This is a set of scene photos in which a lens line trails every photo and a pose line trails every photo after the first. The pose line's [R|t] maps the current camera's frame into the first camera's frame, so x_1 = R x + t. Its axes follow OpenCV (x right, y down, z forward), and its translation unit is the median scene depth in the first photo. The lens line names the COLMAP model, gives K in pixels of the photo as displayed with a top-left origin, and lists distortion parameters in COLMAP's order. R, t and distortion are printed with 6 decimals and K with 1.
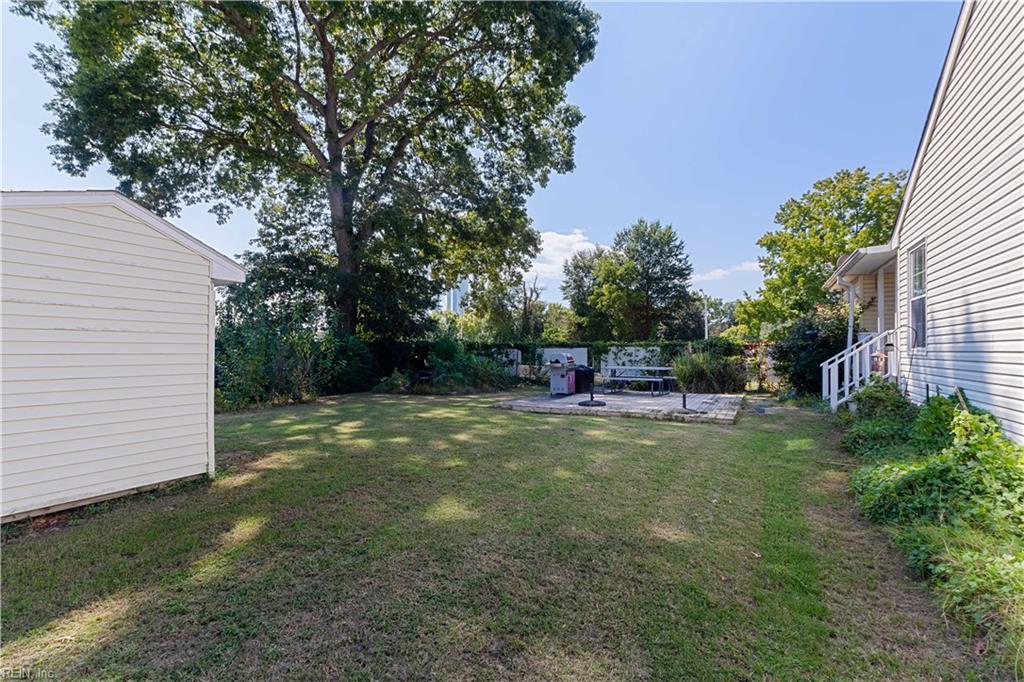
lens RADIAL K [[449.2, 0, 512.0], [0, 449.2, 341.0], [0, 0, 1]] dist [0.005490, 0.000892]
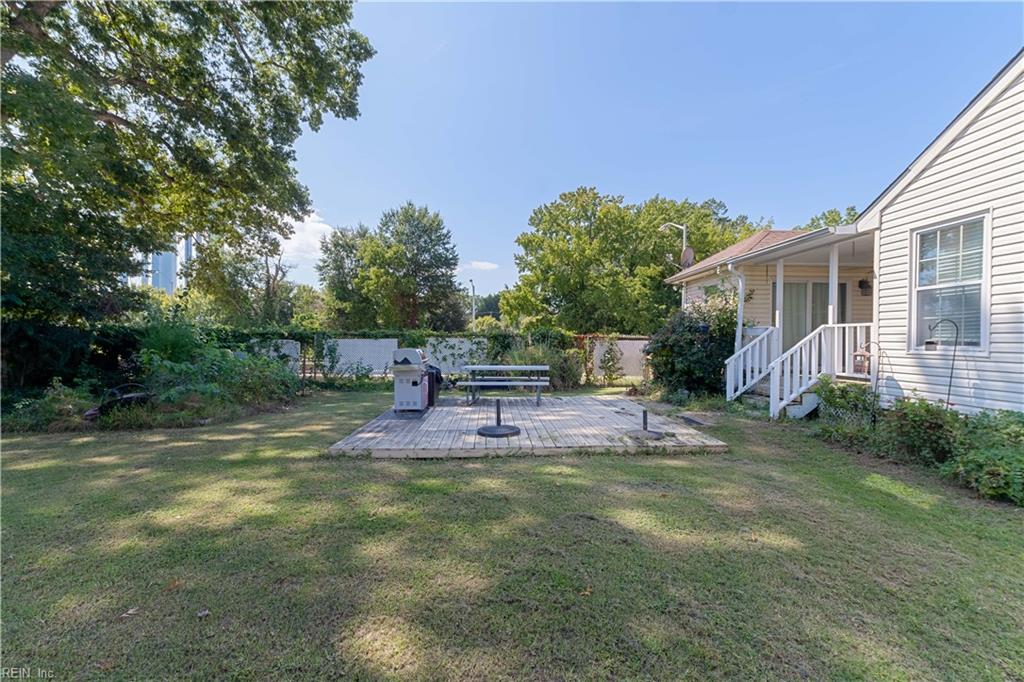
lens RADIAL K [[444.6, 0, 512.0], [0, 444.6, 341.0], [0, 0, 1]] dist [0.004821, 0.000583]
pose [[0.850394, 0.000596, 0.526146, -0.027946], [-0.013830, 0.999679, 0.021222, 0.000115], [-0.525964, -0.025323, 0.850130, 0.096478]]
